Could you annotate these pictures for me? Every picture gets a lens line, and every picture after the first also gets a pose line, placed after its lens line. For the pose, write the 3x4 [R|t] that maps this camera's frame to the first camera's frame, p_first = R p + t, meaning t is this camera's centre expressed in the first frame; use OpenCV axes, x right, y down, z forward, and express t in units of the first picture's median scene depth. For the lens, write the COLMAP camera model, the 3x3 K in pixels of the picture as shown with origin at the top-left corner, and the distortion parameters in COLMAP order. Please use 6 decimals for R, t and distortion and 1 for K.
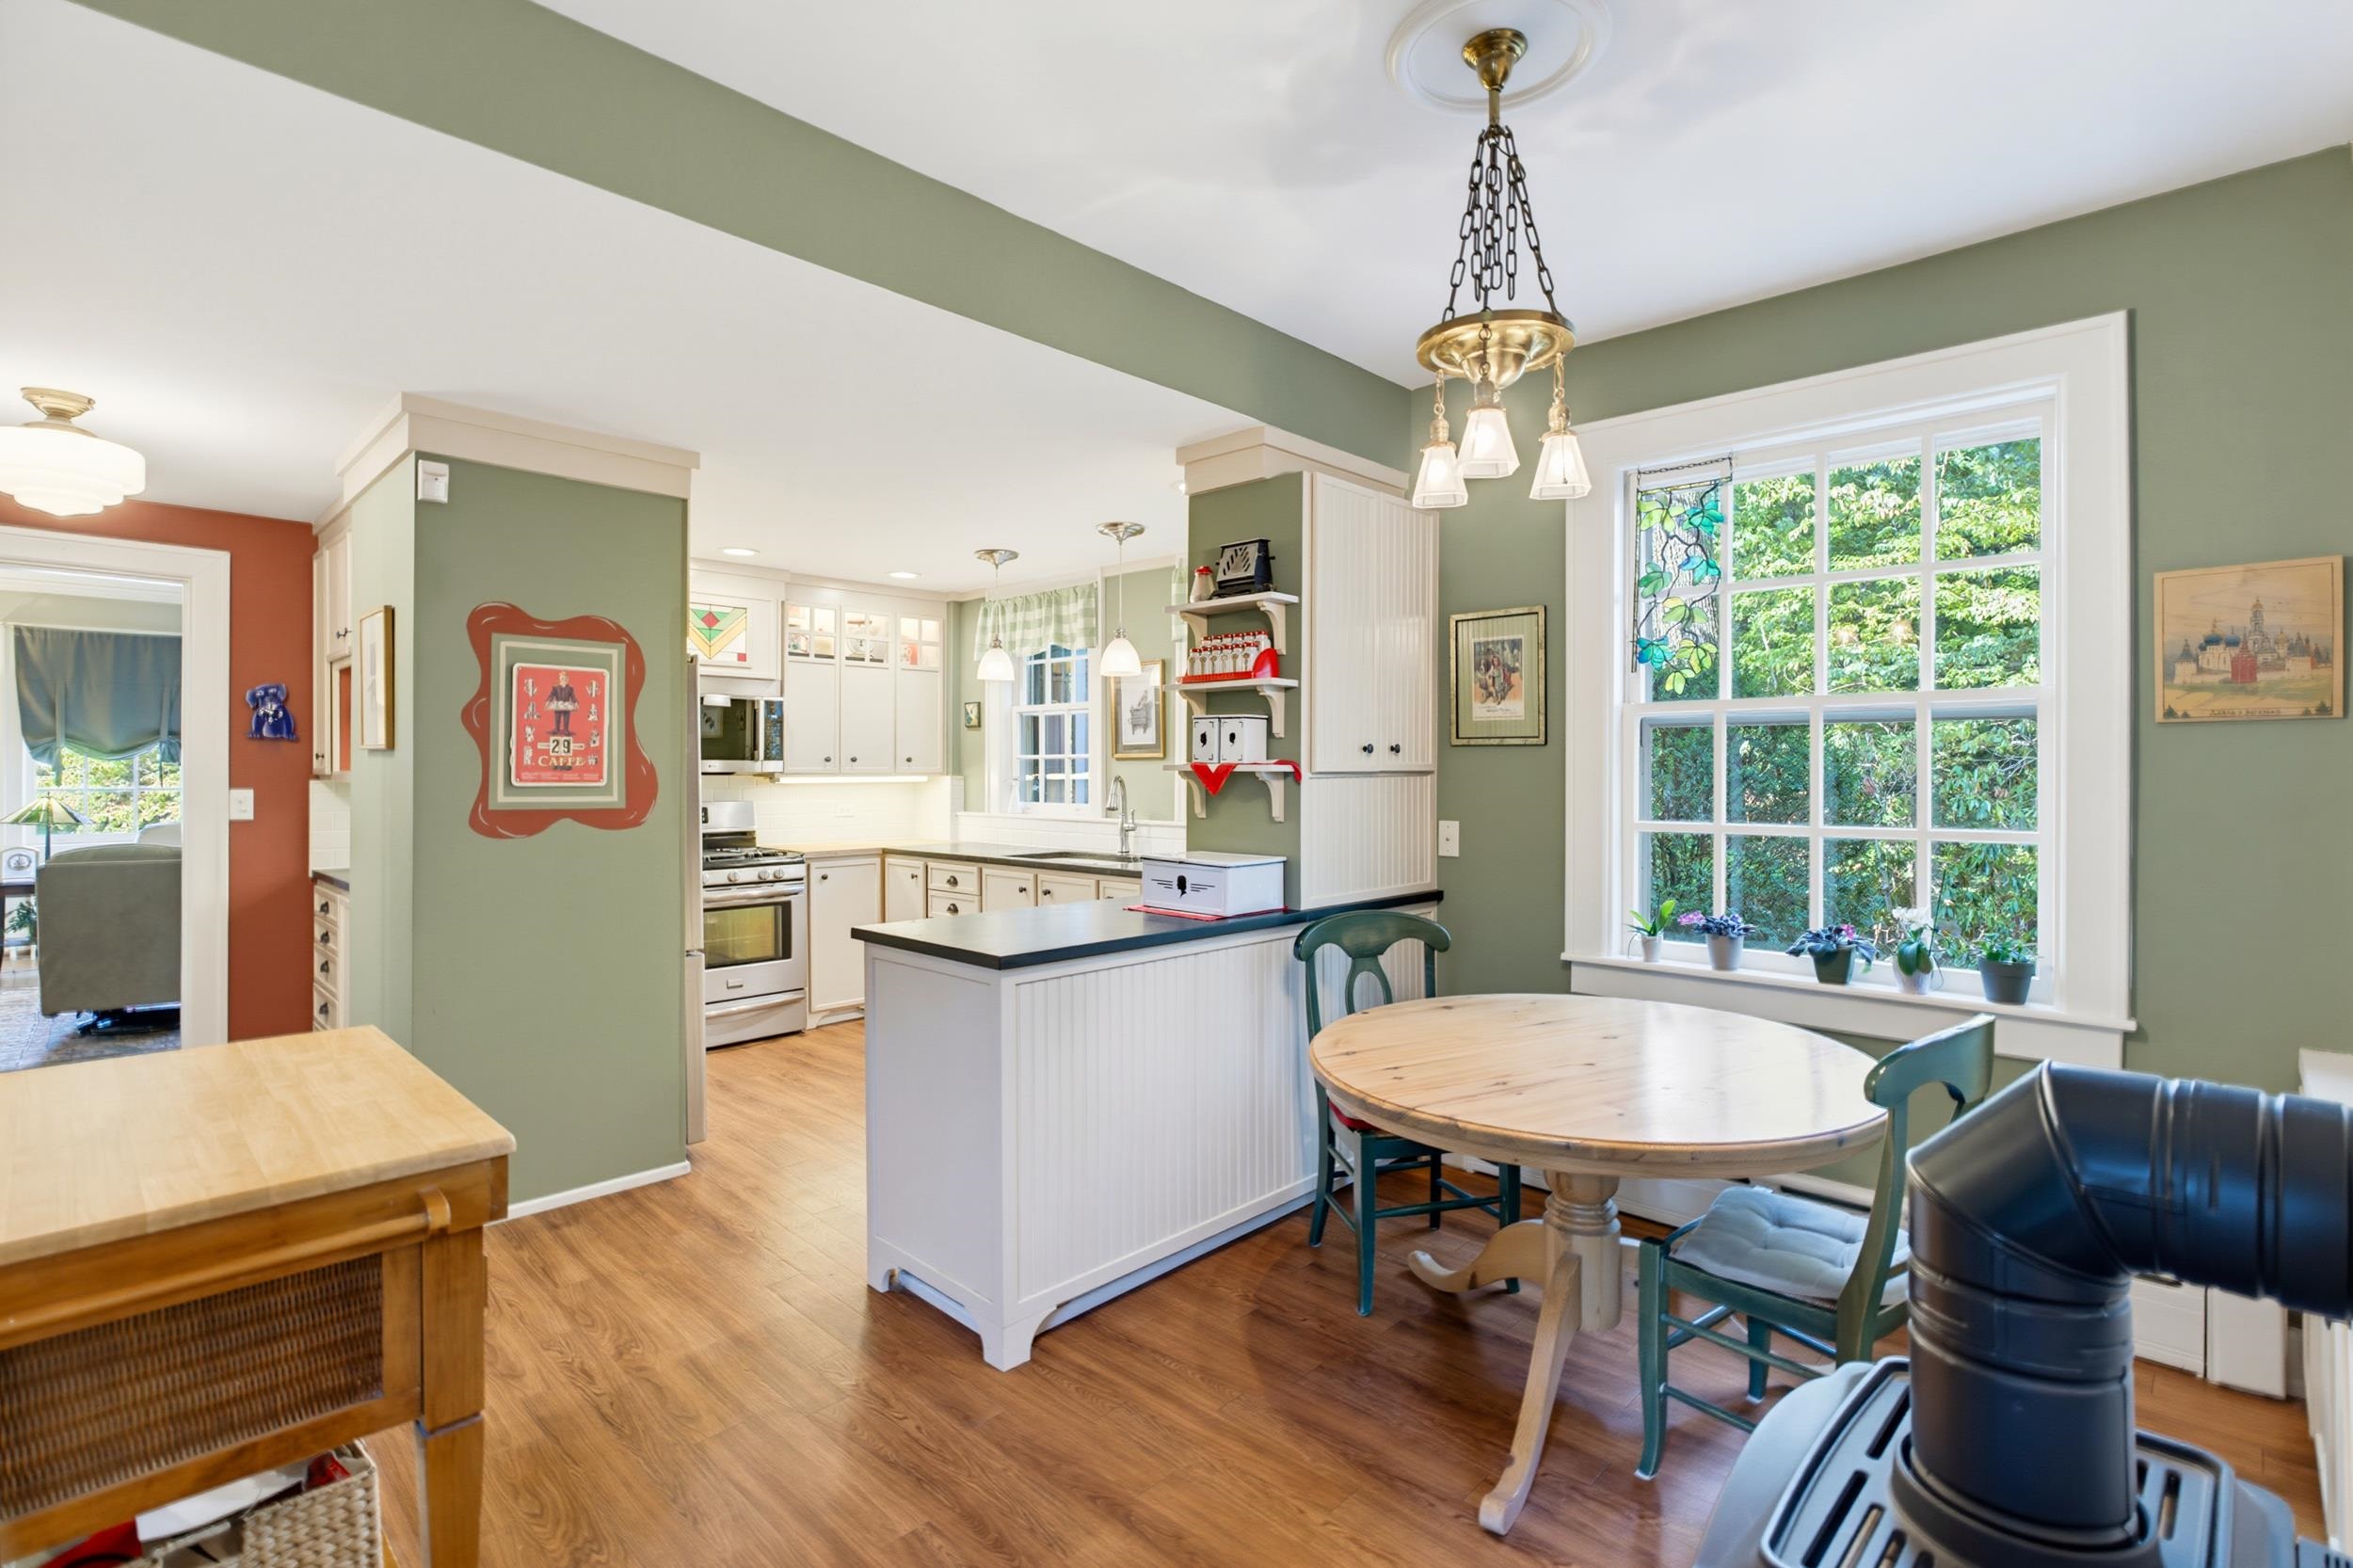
lens RADIAL K [[1086.7, 0, 1229.0], [0, 1086.7, 772.0], [0, 0, 1]] dist [-0.020001, 0.006141]
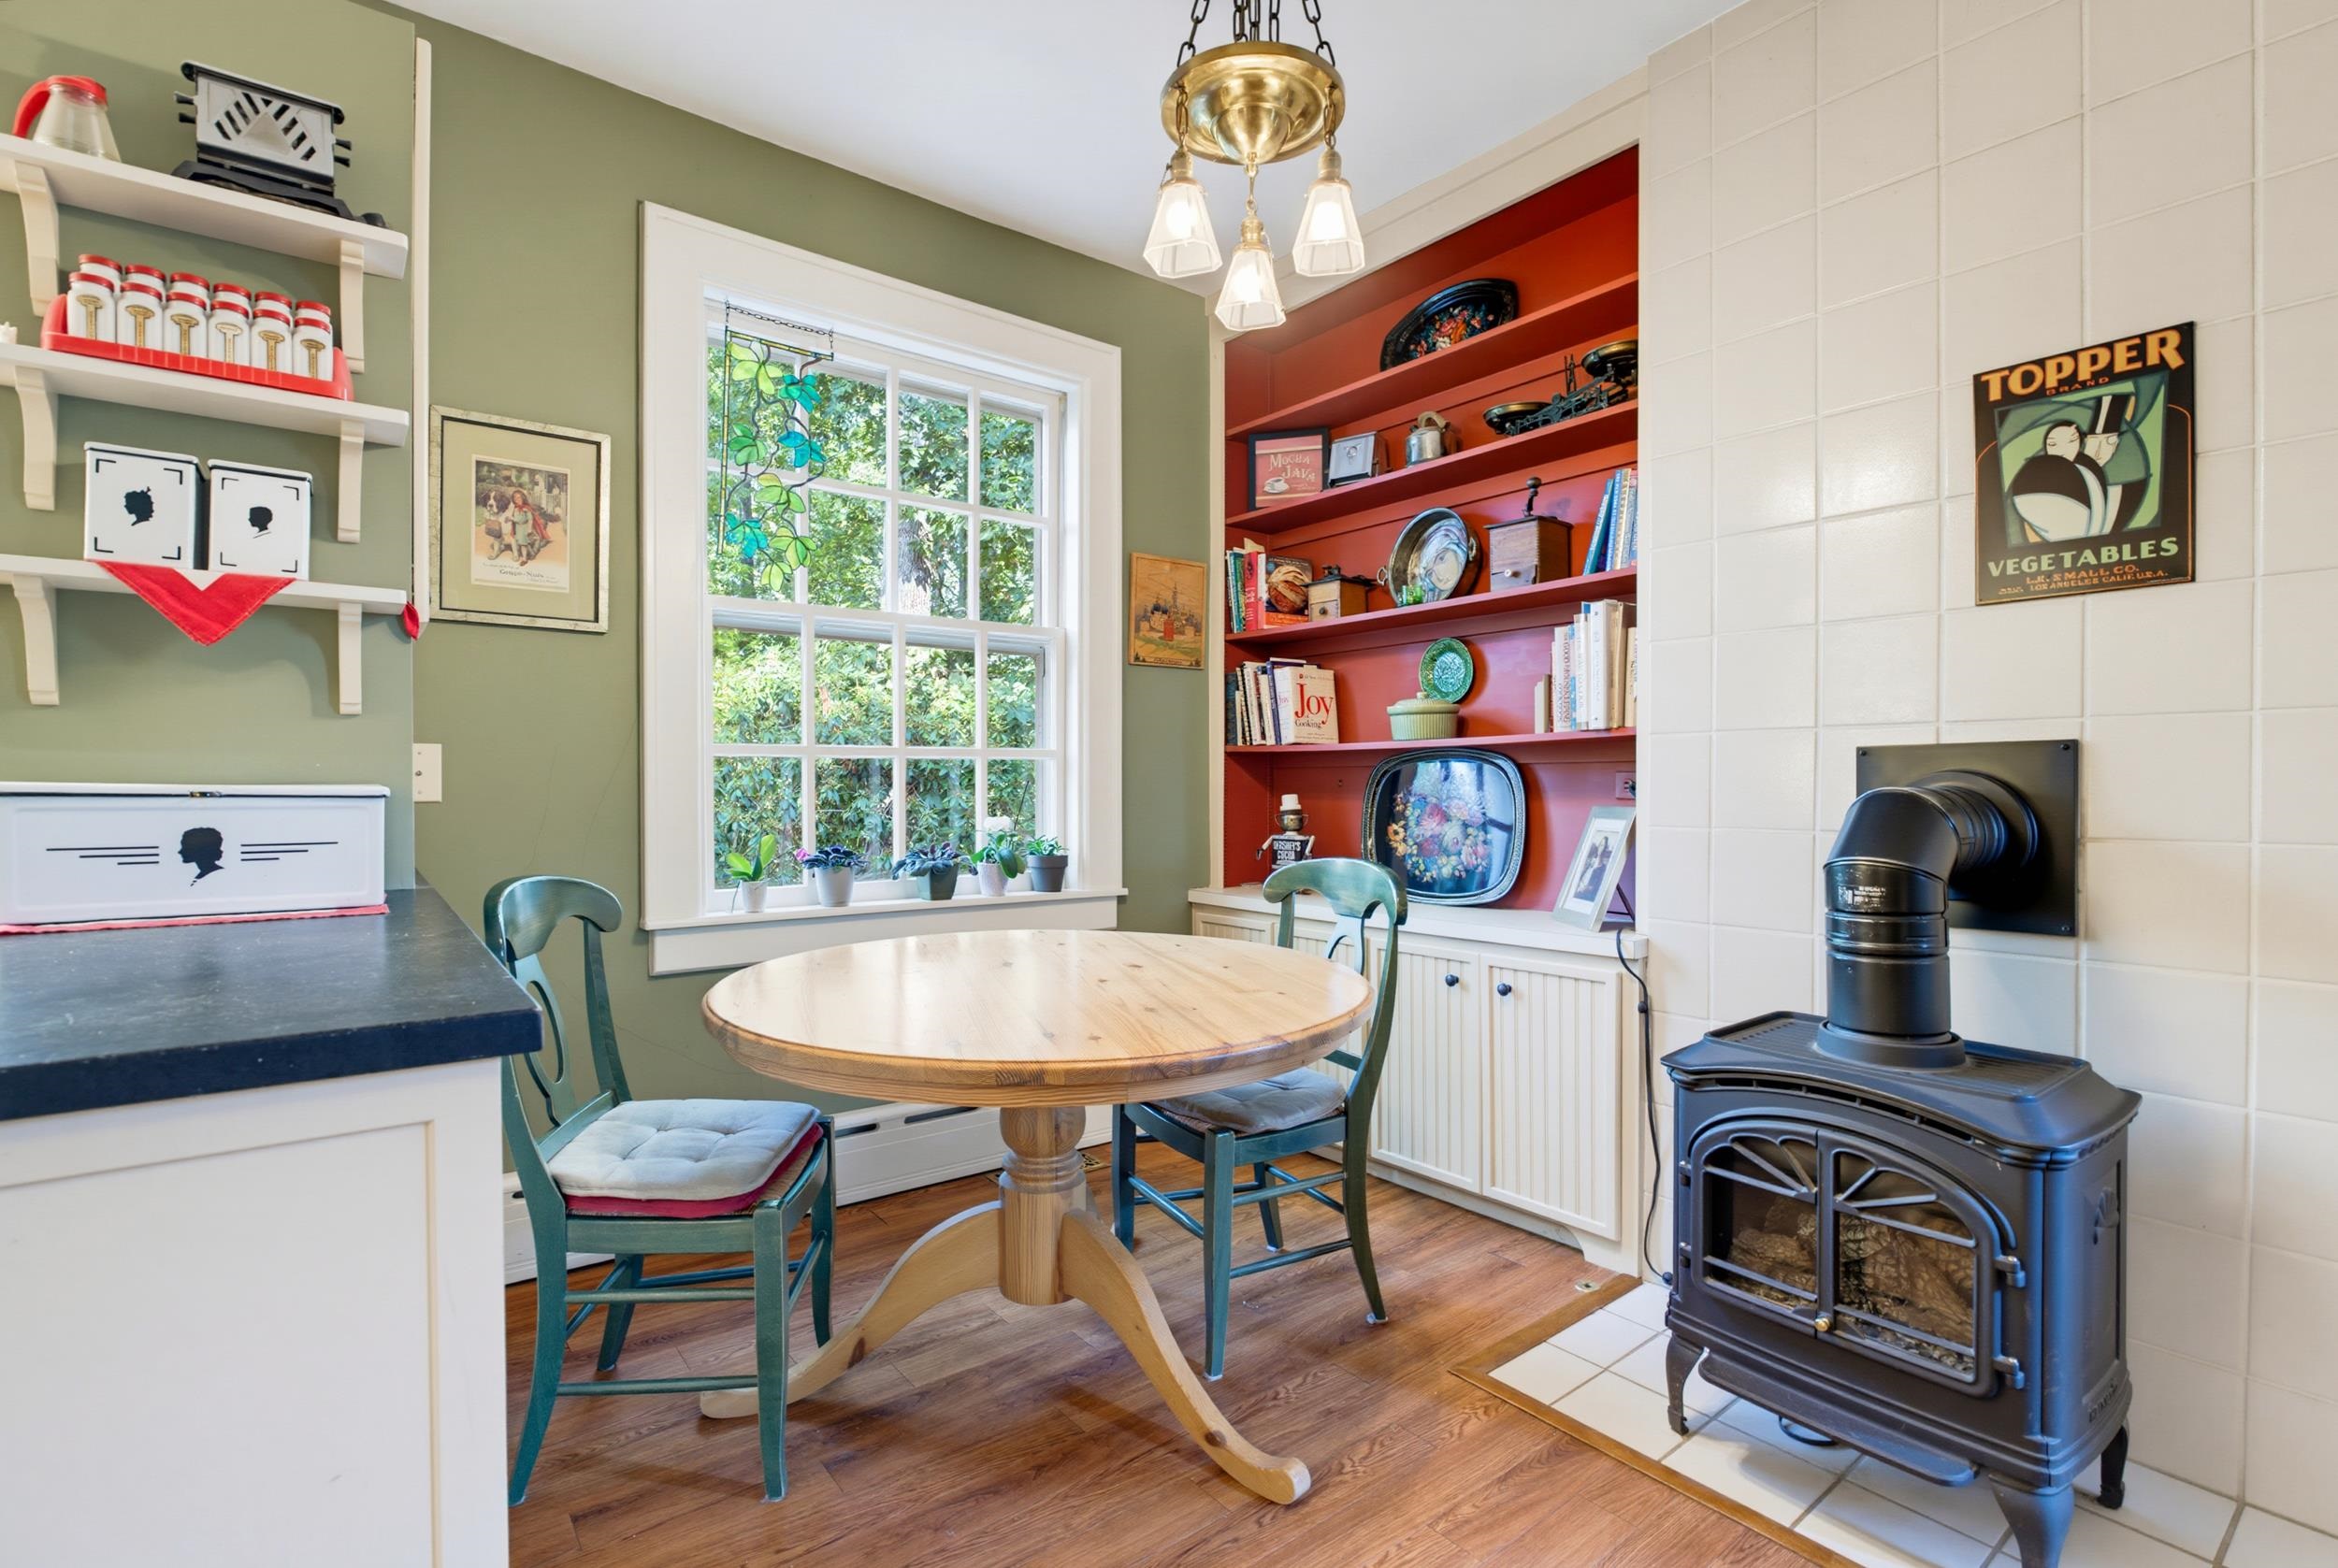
lens RADIAL K [[1079.7, 0, 1161.8], [0, 1079.7, 792.7], [0, 0, 1]] dist [-0.020001, 0.006141]
pose [[0.184048, -0.014051, 0.982817, -0.366349], [0.002857, 0.999901, 0.013760, 0.077359], [-0.982913, 0.000276, 0.184070, 0.571614]]
